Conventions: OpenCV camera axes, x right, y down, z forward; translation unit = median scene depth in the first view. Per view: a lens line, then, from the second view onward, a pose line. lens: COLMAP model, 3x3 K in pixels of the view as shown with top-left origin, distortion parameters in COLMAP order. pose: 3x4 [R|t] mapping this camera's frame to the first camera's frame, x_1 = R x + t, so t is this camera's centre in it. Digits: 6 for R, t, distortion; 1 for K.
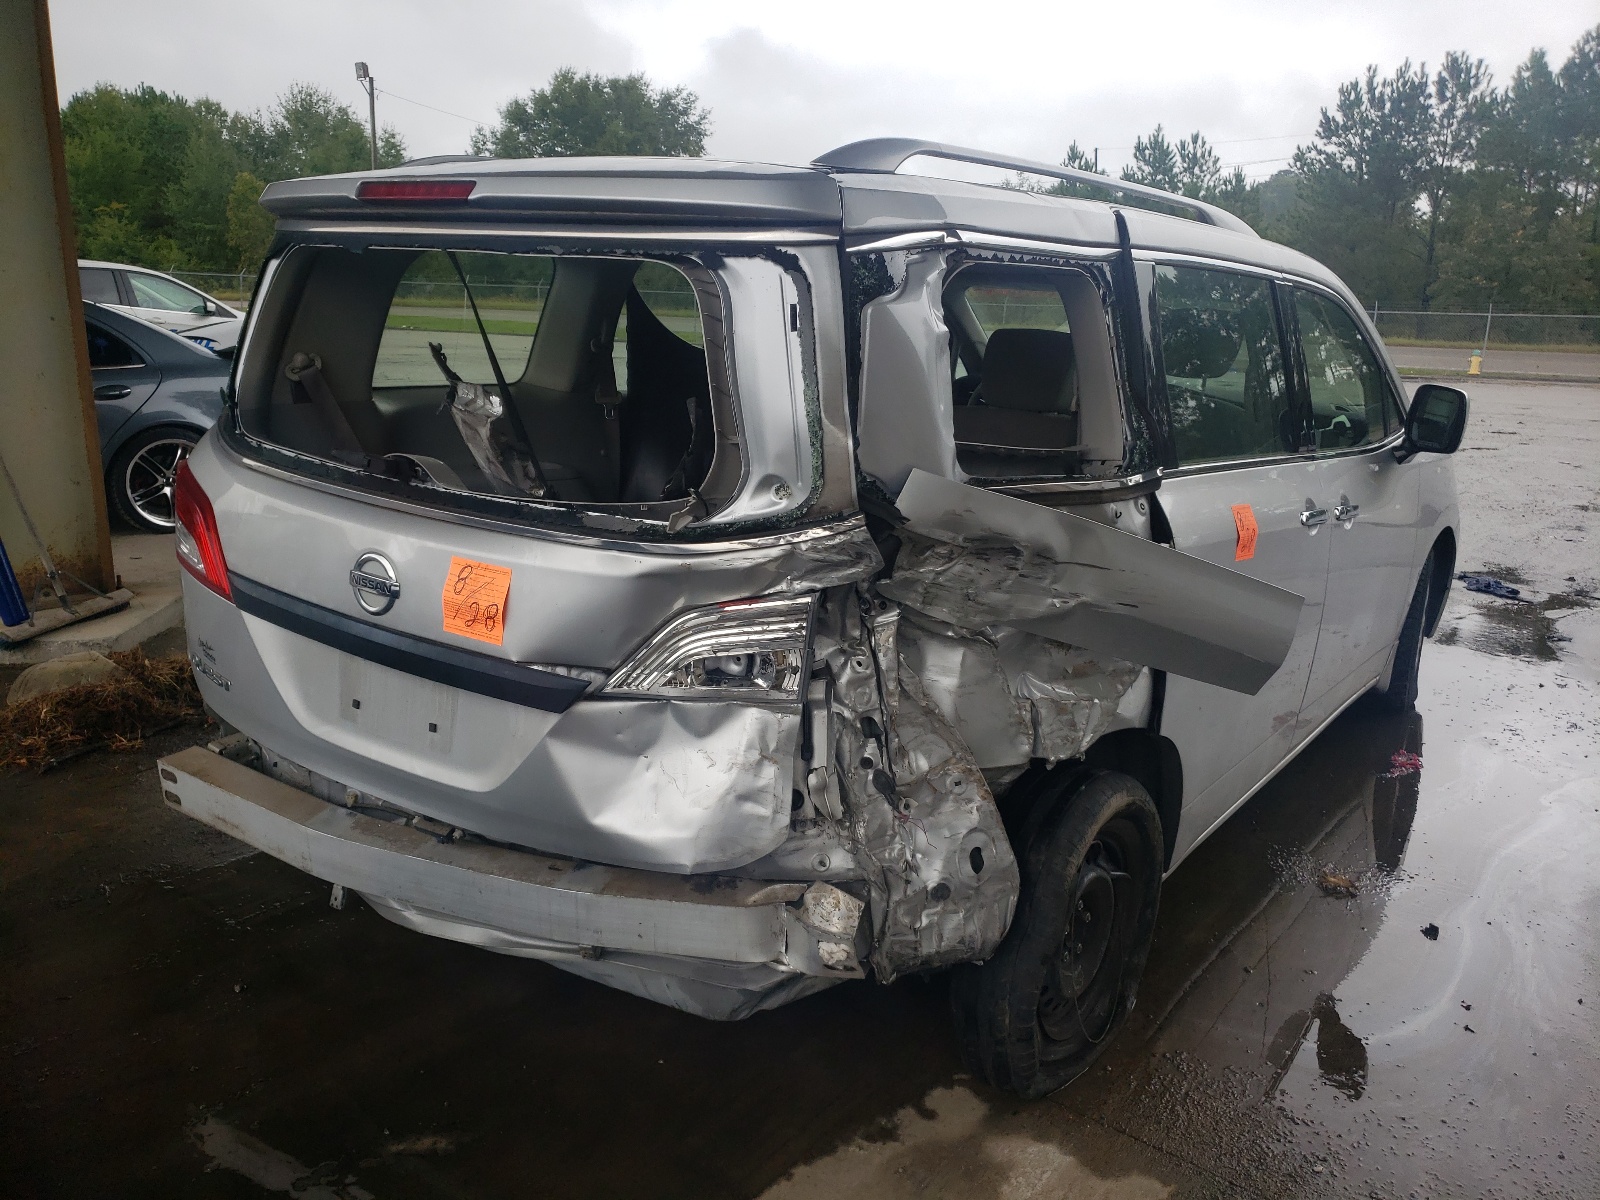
lens RADIAL K [[1341.6, 0, 799.5], [0, 1341.6, 518.2], [0, 0, 1]] dist [0.017395, 0.005548]
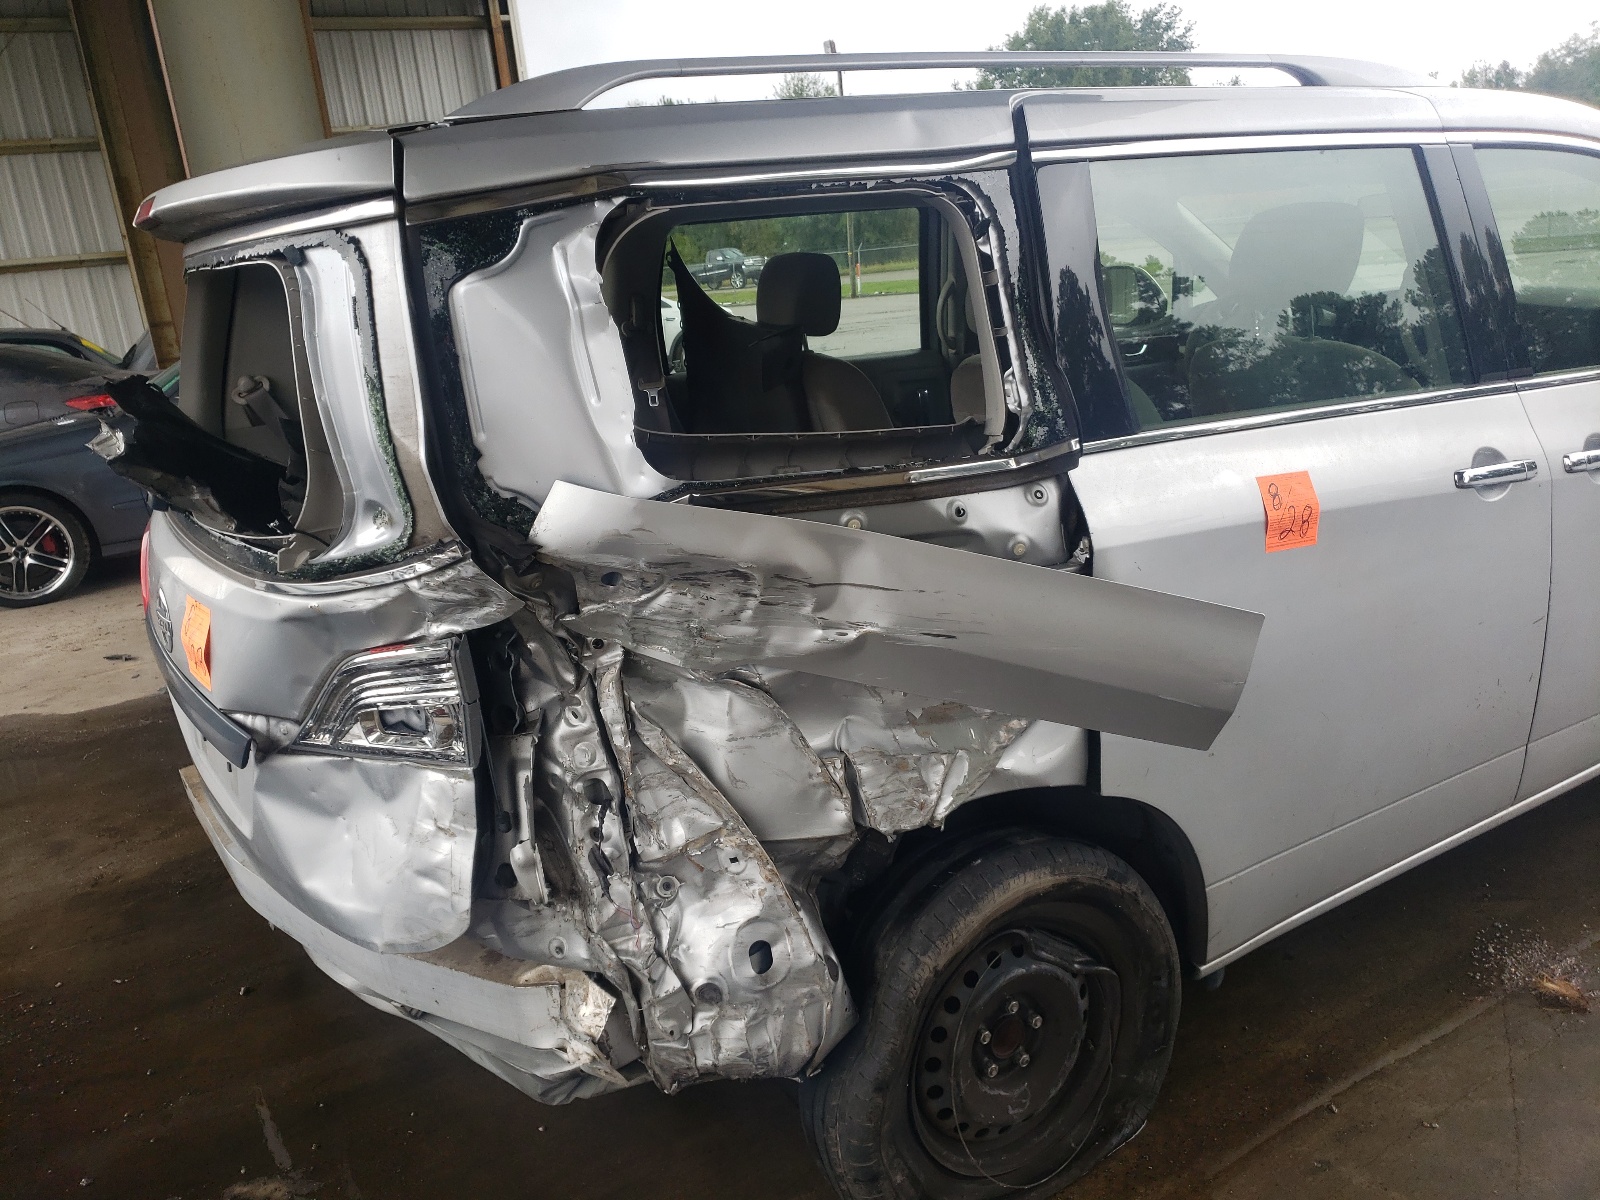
lens RADIAL K [[1341.6, 0, 799.5], [0, 1341.6, 518.2], [0, 0, 1]] dist [0.017395, 0.005548]
pose [[0.912832, -0.040028, -0.406368, 0.488679], [0.055926, 0.998061, 0.027316, -0.025814], [0.404486, -0.047662, 0.913301, 0.292760]]
